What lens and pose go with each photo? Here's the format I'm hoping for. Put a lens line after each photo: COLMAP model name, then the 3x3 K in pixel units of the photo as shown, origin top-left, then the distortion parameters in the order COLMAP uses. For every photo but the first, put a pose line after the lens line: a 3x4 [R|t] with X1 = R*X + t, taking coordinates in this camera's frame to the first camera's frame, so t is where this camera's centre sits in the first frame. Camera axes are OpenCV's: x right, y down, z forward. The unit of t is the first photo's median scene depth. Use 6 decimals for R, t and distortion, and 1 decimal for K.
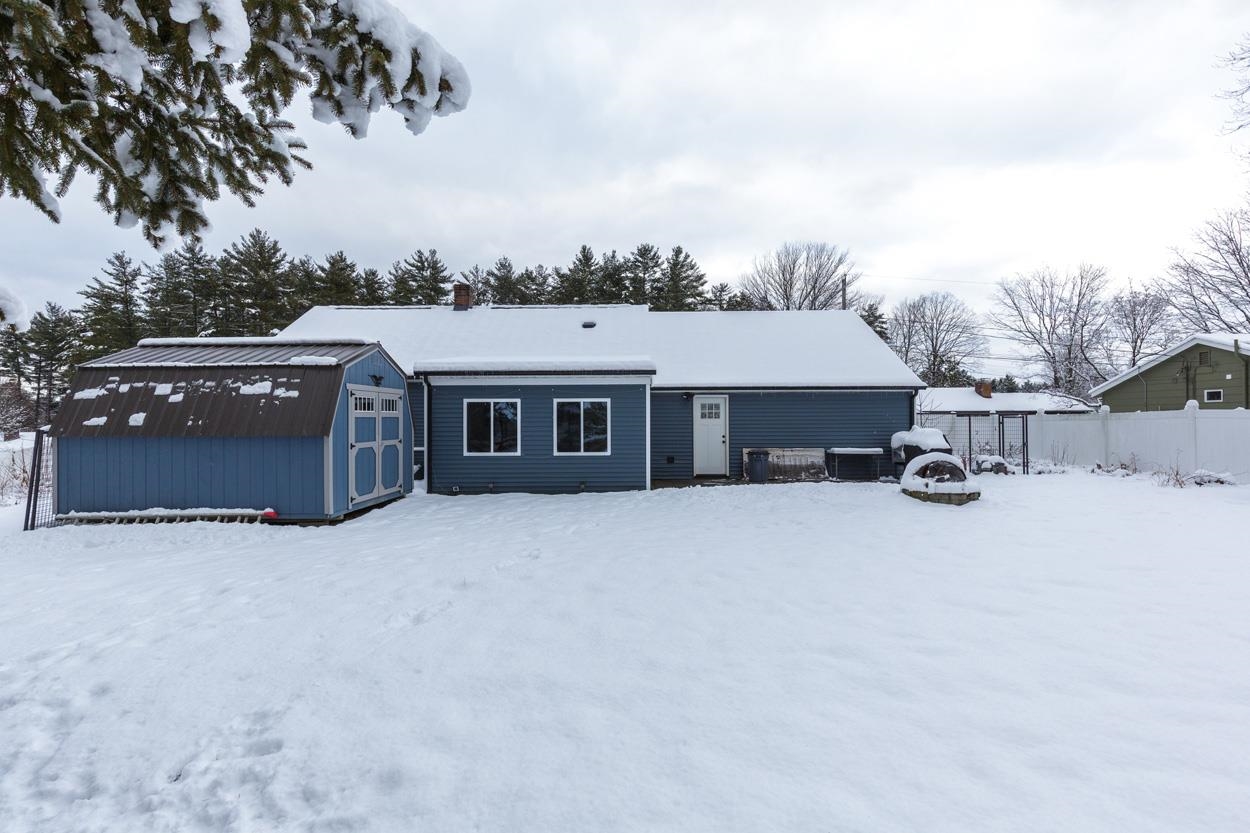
lens RADIAL K [[562.2, 0, 626.3], [0, 562.2, 415.6], [0, 0, 1]] dist [0.006721, -0.001699]
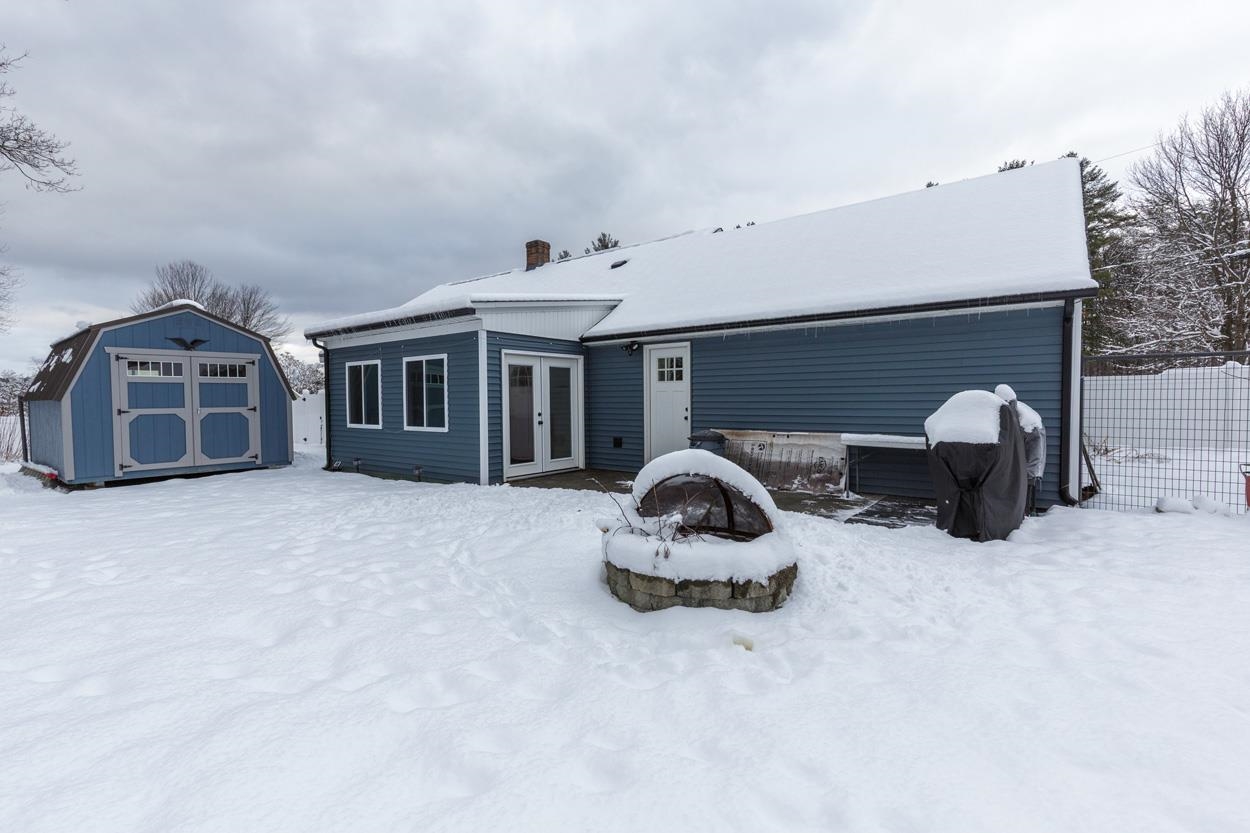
lens RADIAL K [[562.2, 0, 626.3], [0, 562.2, 415.6], [0, 0, 1]] dist [0.006721, -0.001699]
pose [[0.799414, 0.015004, -0.600593, 0.611540], [0.009382, 0.999254, 0.037451, 0.024933], [0.600707, -0.035574, 0.798677, 0.574904]]
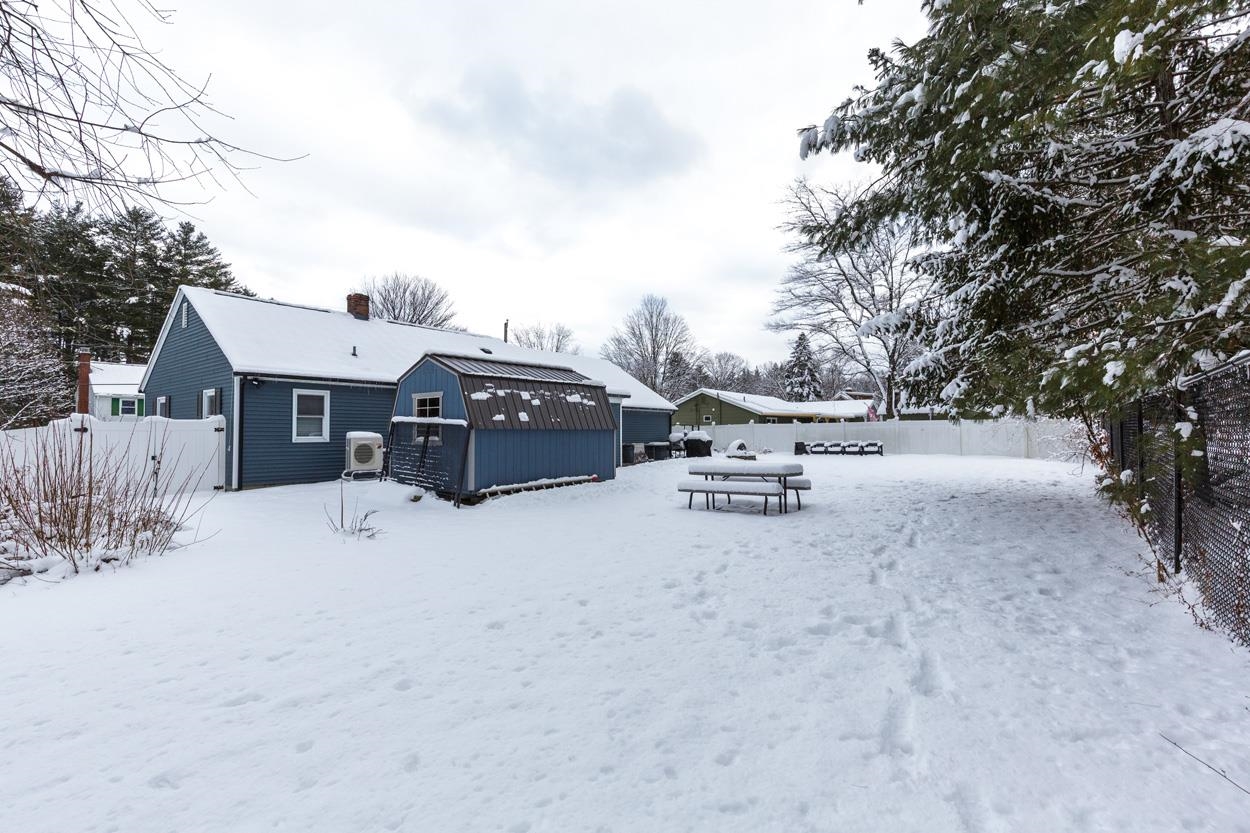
lens RADIAL K [[562.2, 0, 626.3], [0, 562.2, 415.6], [0, 0, 1]] dist [0.006721, -0.001699]
pose [[0.609856, 0.026801, 0.792059, -1.309050], [-0.003493, 0.999509, -0.031132, 0.033235], [-0.792505, 0.016219, 0.609650, -0.028029]]
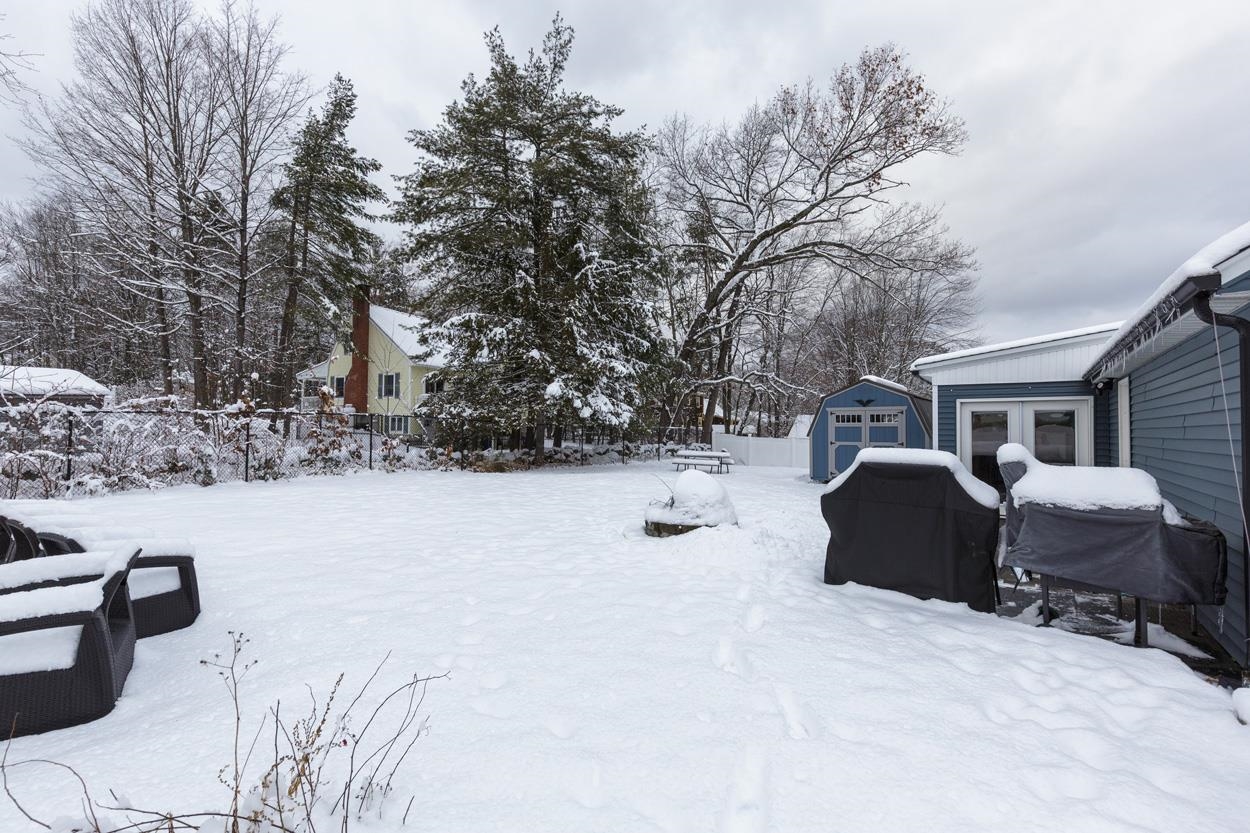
lens RADIAL K [[562.2, 0, 626.3], [0, 562.2, 415.6], [0, 0, 1]] dist [0.006721, -0.001699]
pose [[-0.575212, -0.021005, -0.817735, 1.022742], [0.001502, 0.999641, -0.026734, 0.010991], [0.818003, -0.016606, -0.574974, 1.146996]]
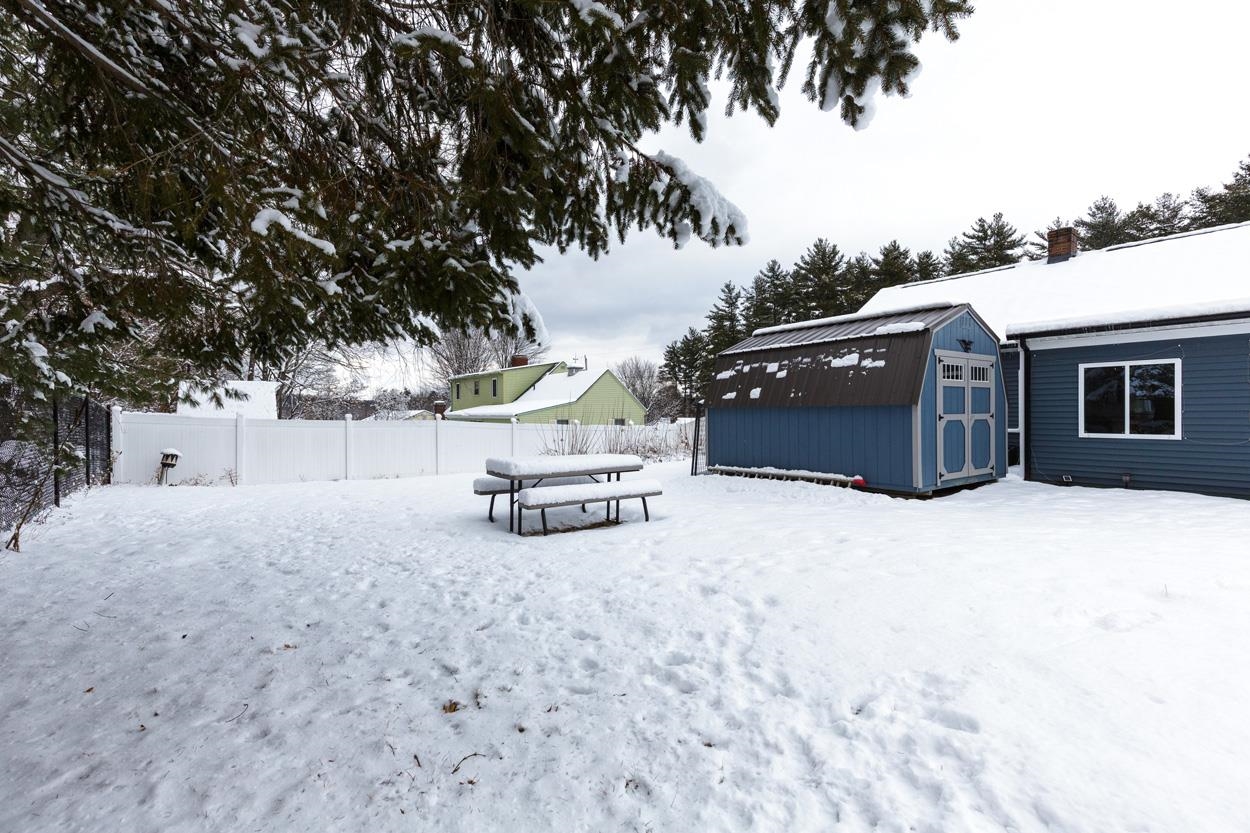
lens RADIAL K [[562.2, 0, 626.3], [0, 562.2, 415.6], [0, 0, 1]] dist [0.006721, -0.001699]
pose [[0.615034, 0.003833, -0.788491, -0.060636], [0.008961, 0.999890, 0.011851, 0.027574], [0.788449, -0.014354, 0.614932, 0.026299]]
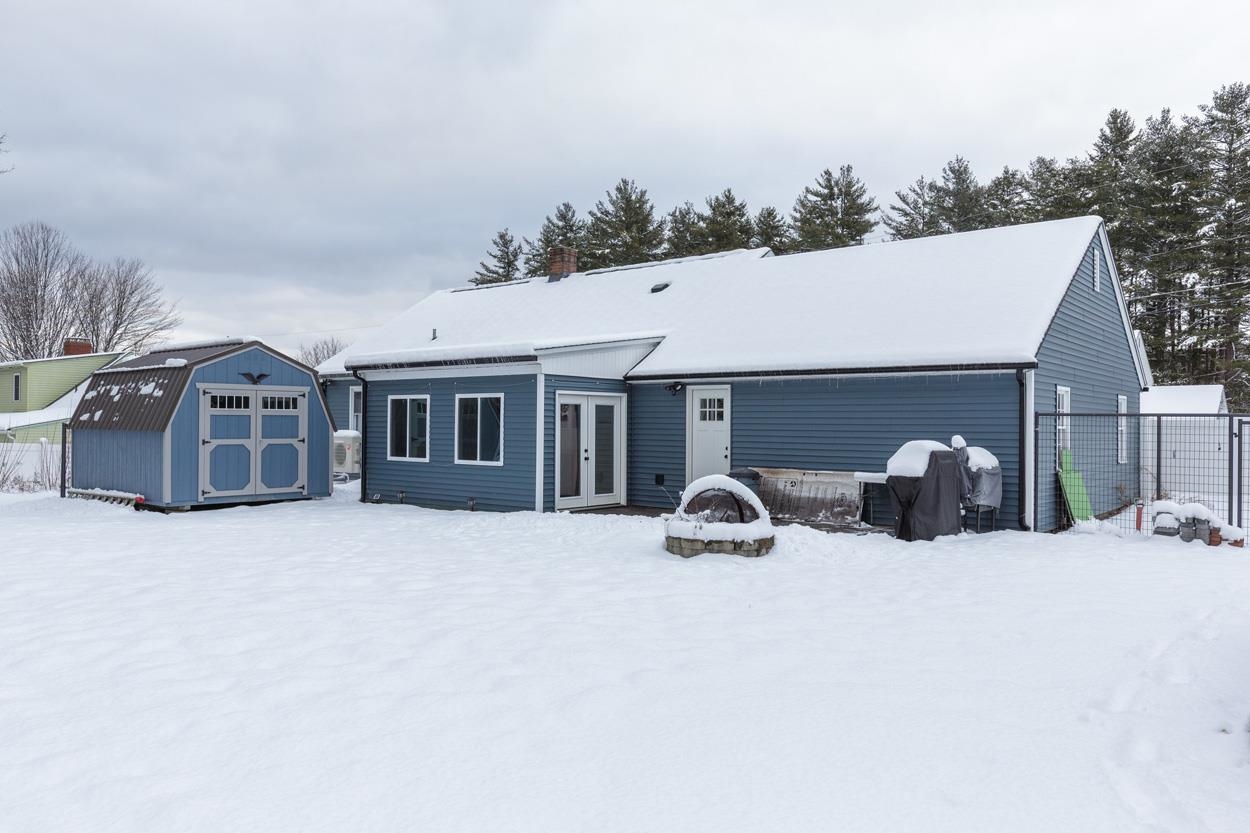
lens RADIAL K [[905.8, 0, 628.0], [0, 905.8, 413.8], [0, 0, 1]] dist [-0.003776, 0.004567]
pose [[0.783110, 0.002660, -0.621878, 0.916567], [-0.006326, 0.999973, -0.003690, 0.001806], [0.621851, 0.006824, 0.783106, 0.126630]]
